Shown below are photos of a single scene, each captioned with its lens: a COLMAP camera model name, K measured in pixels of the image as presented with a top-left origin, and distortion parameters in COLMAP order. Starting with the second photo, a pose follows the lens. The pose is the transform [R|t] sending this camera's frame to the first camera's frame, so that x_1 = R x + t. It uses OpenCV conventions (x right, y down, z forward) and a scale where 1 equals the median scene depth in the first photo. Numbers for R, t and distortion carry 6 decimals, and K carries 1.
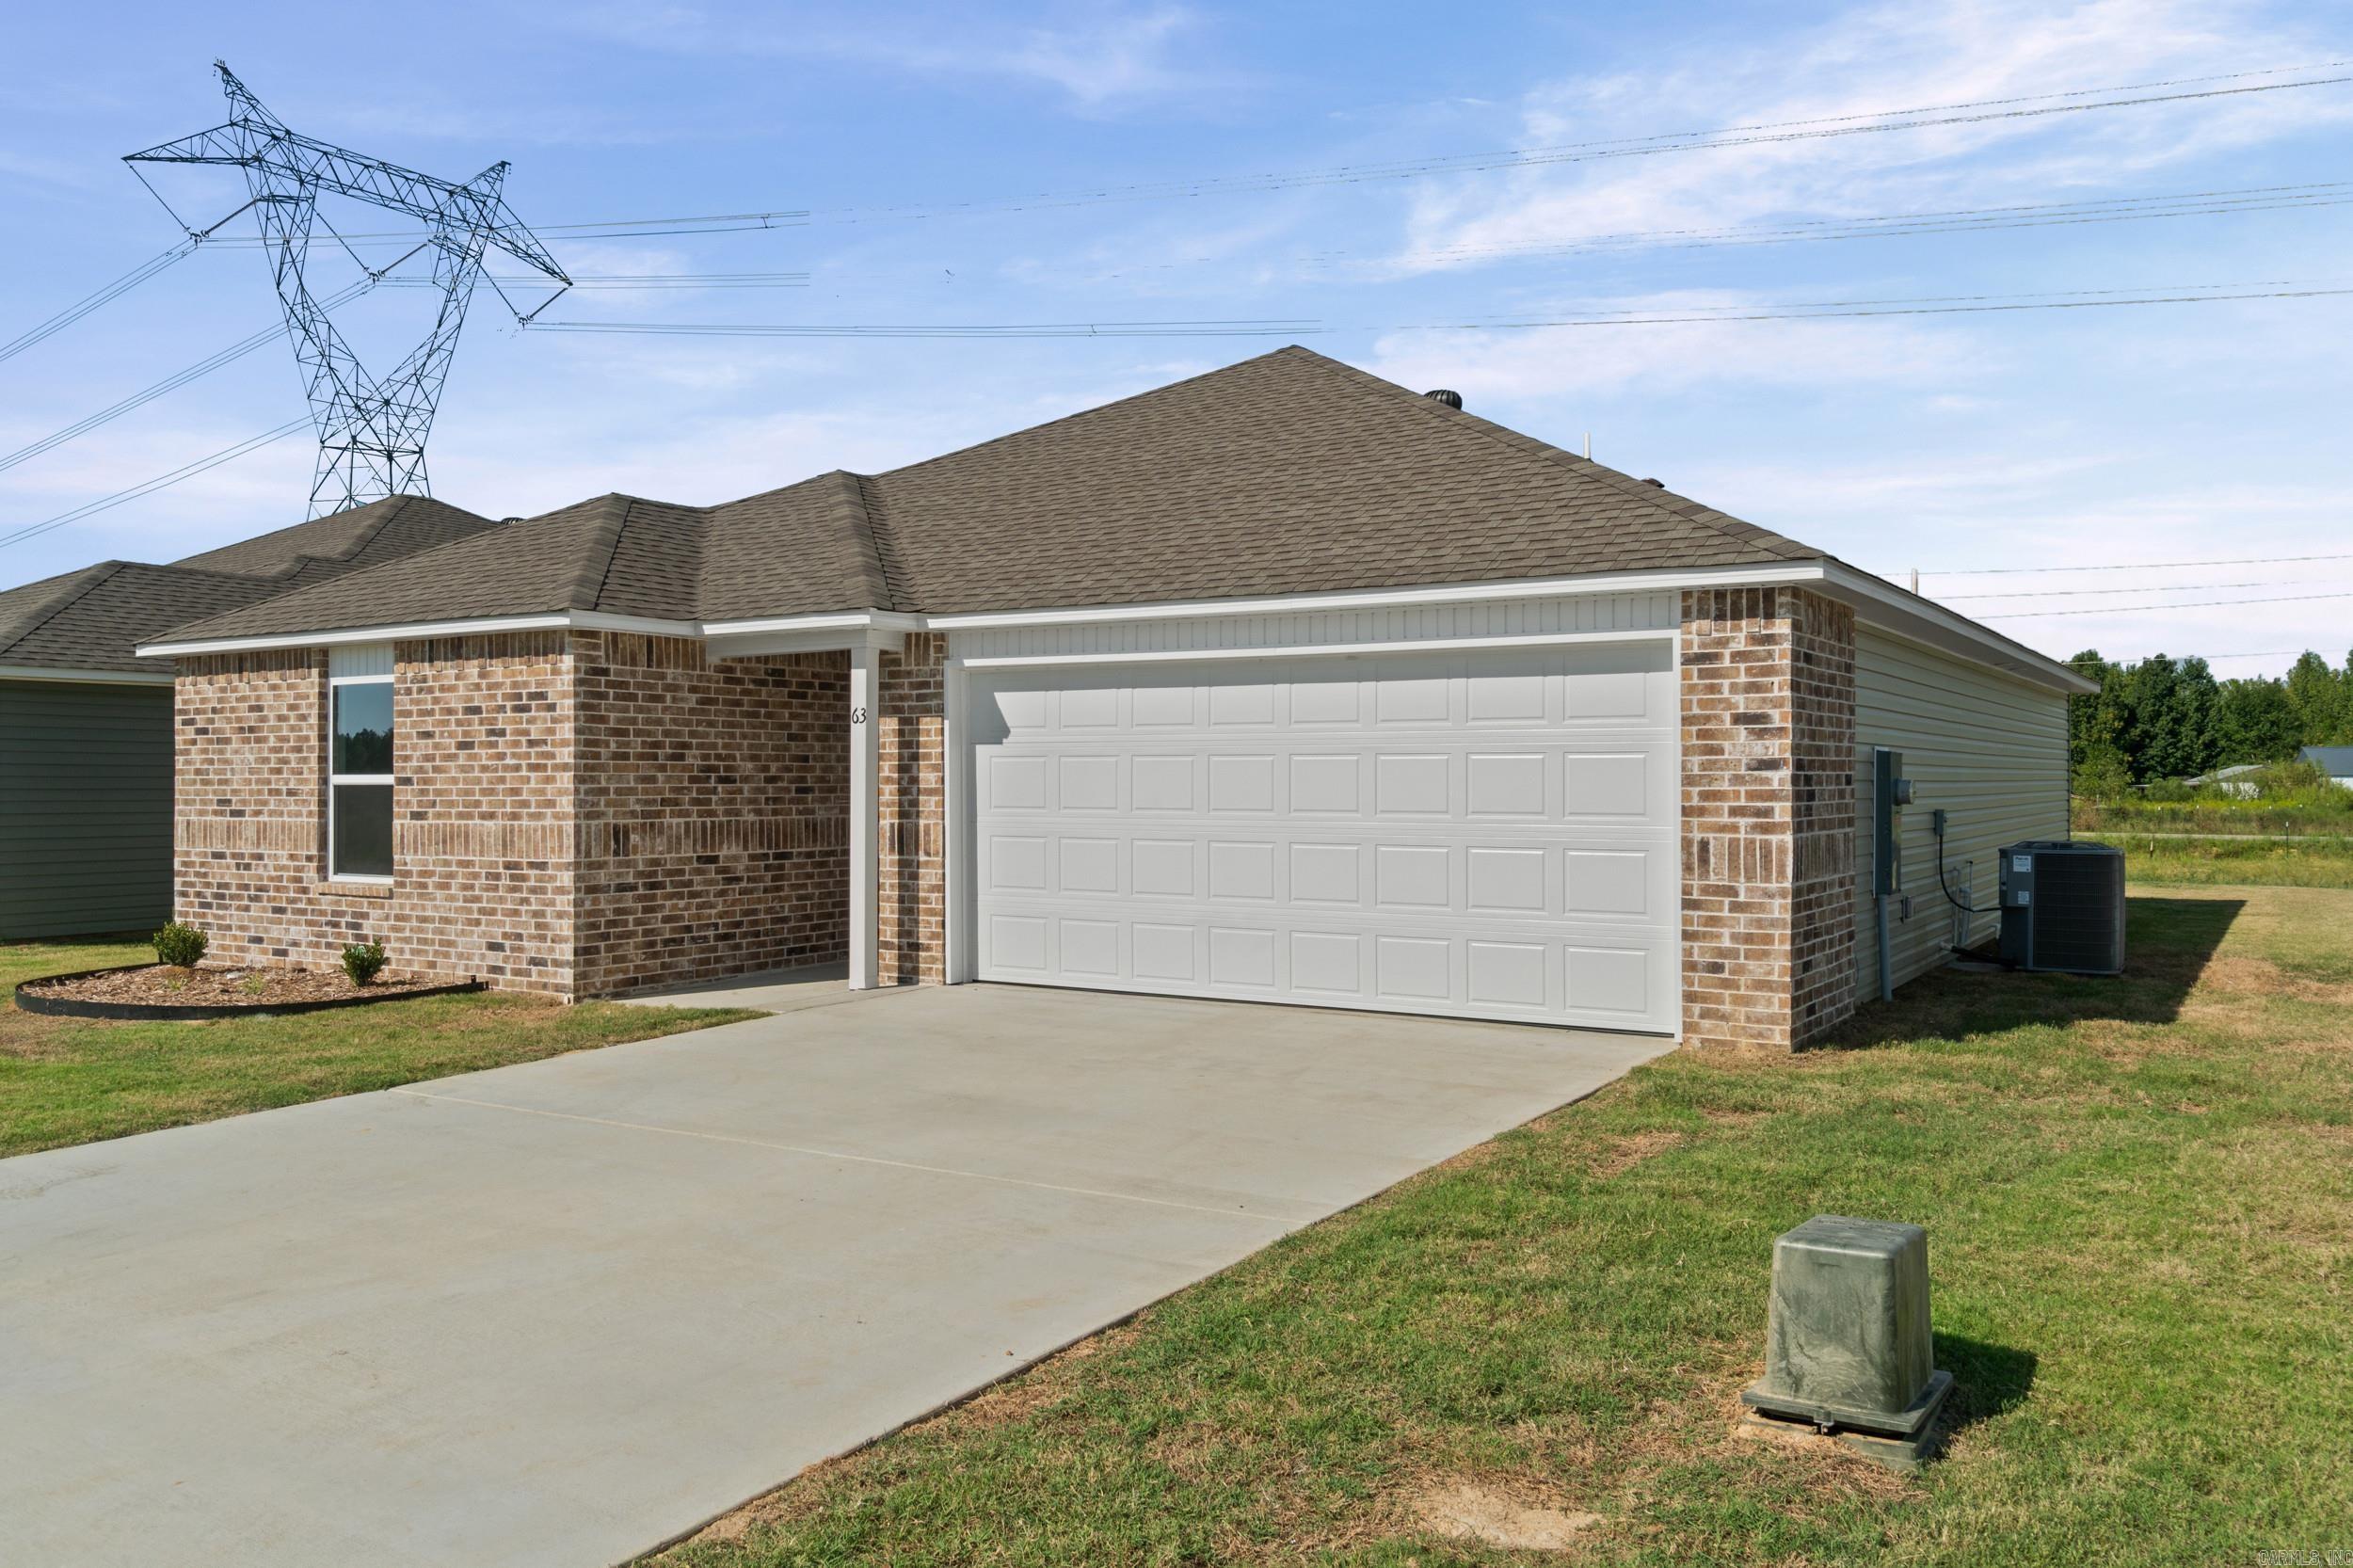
lens RADIAL K [[1727.6, 0, 1187.8], [0, 1727.6, 786.1], [0, 0, 1]] dist [-0.002905, -0.002431]
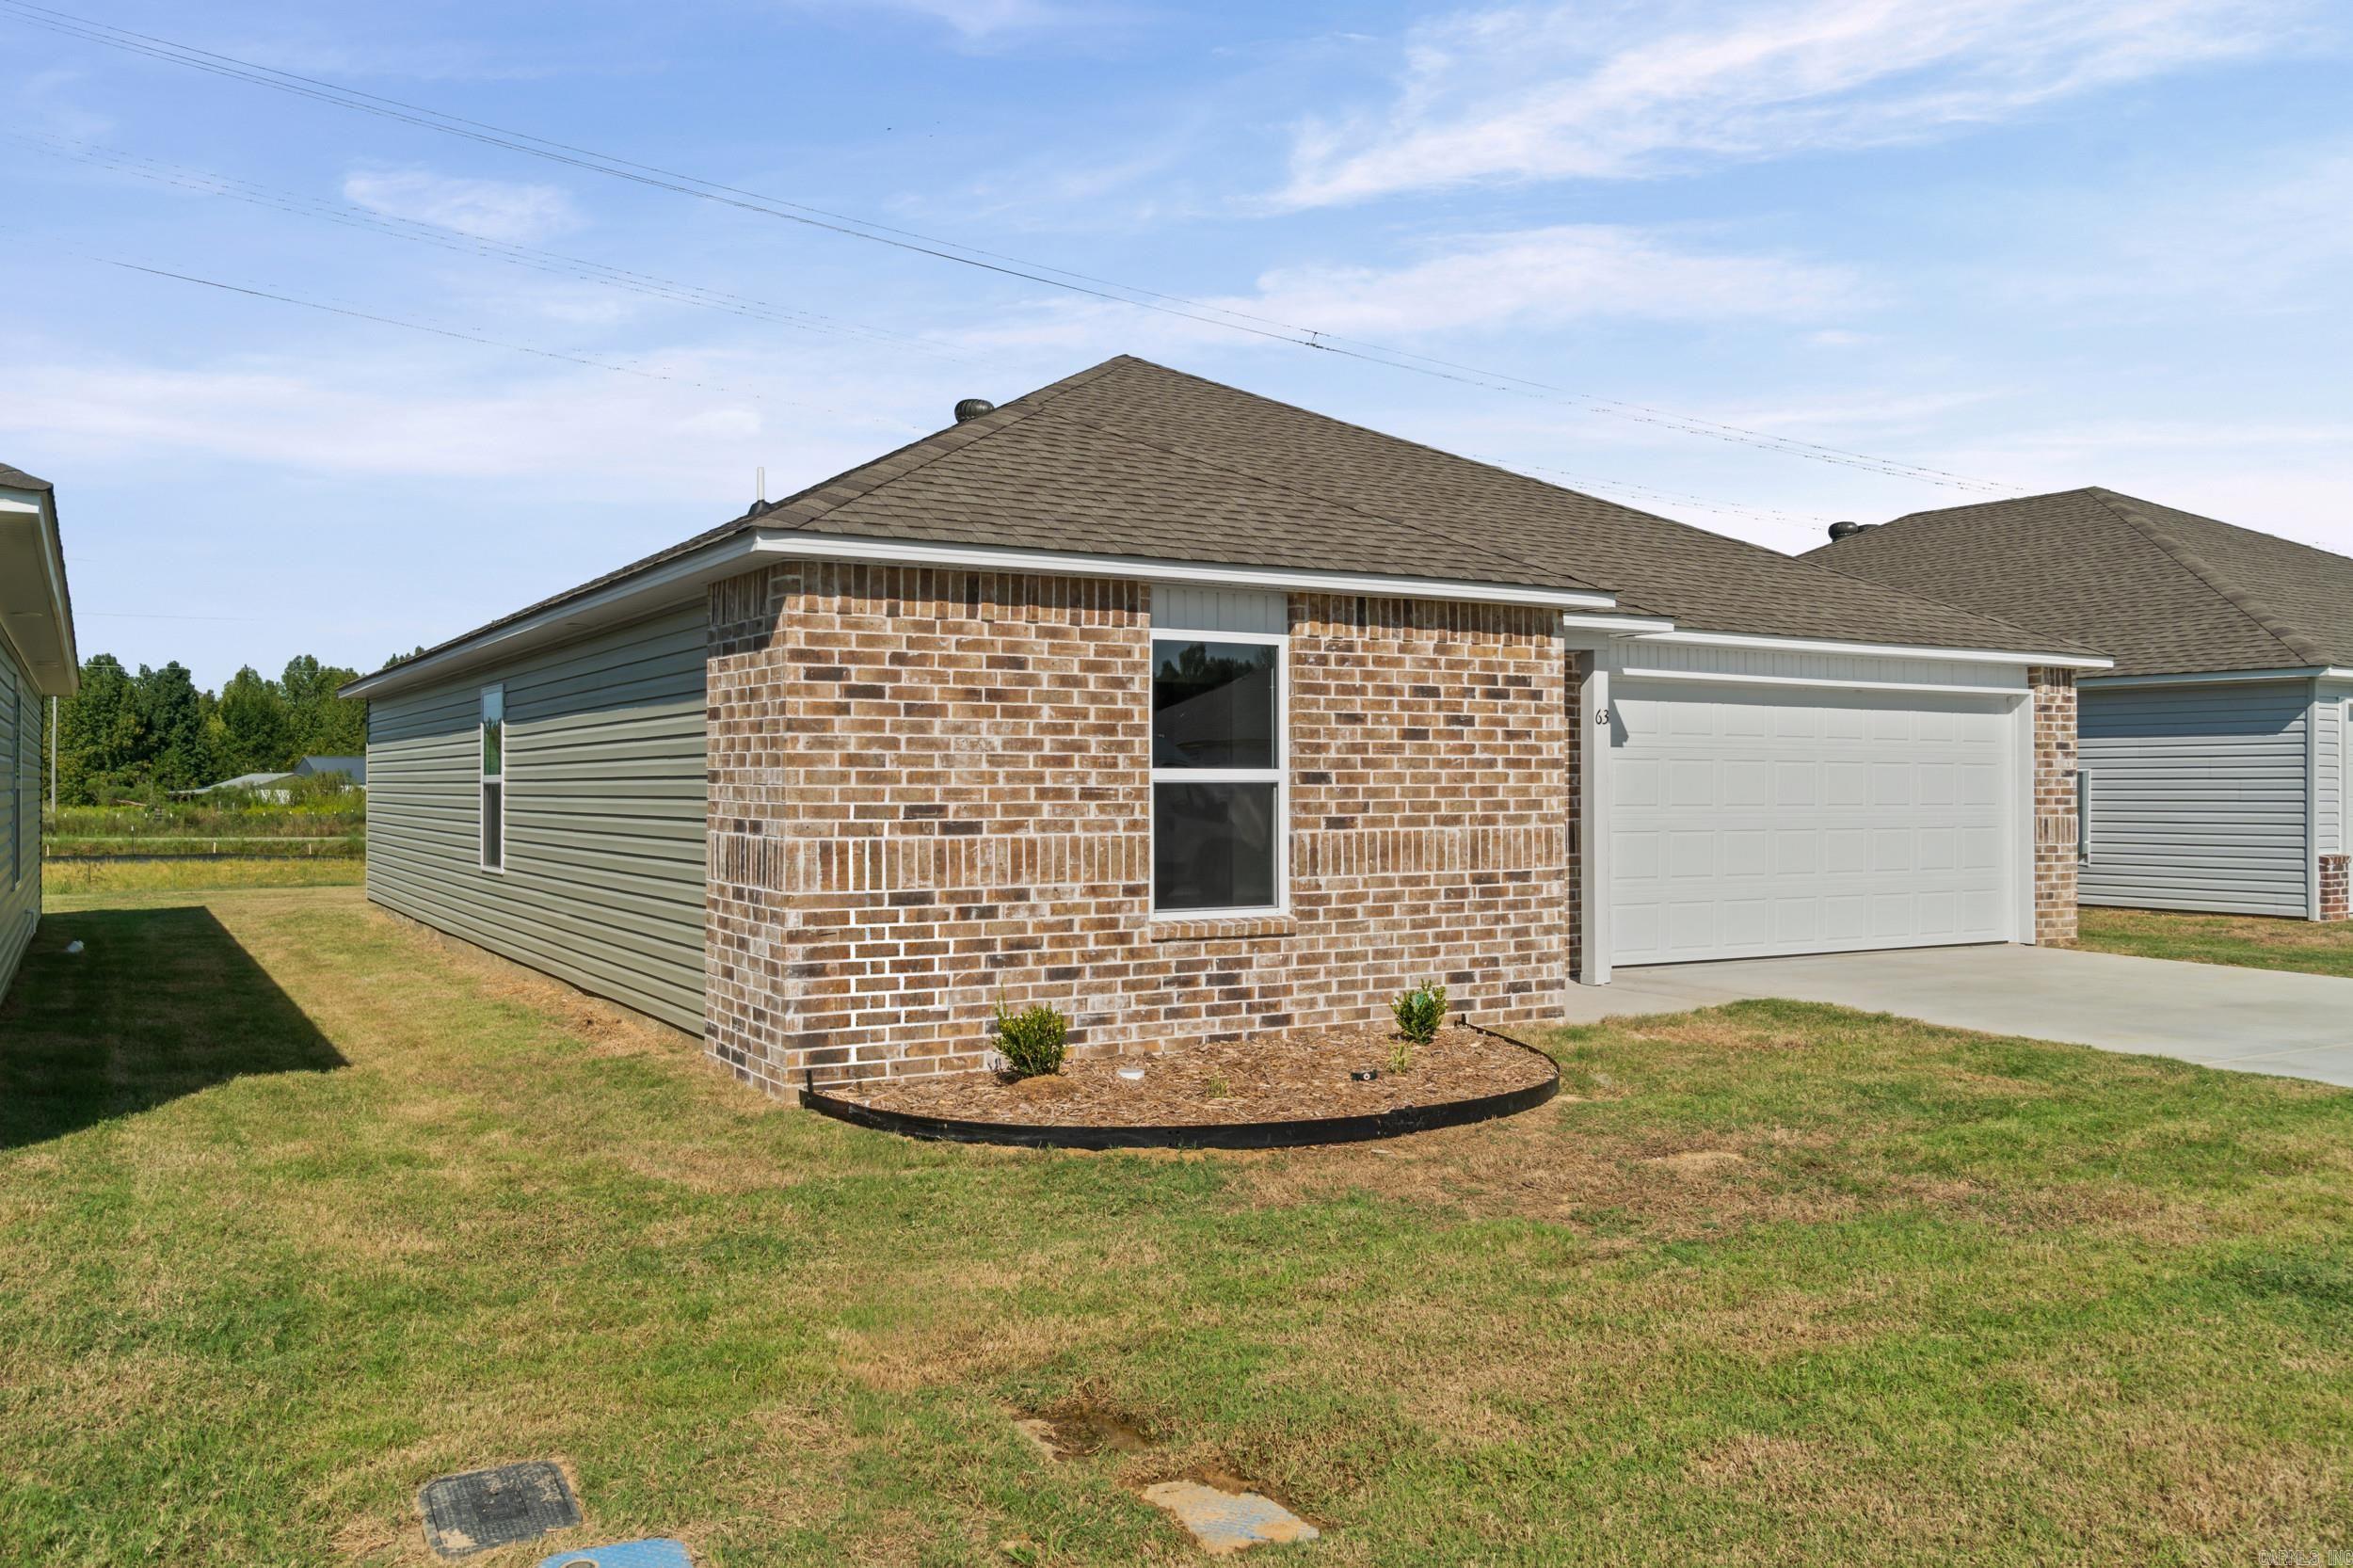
lens RADIAL K [[1727.6, 0, 1123.6], [0, 1727.6, 793.5], [0, 0, 1]] dist [-0.002905, -0.002431]
pose [[0.498602, -0.001614, 0.866829, -1.170833], [0.001565, 0.999998, 0.000962, 0.003120], [-0.866829, 0.000877, 0.498604, 0.705389]]
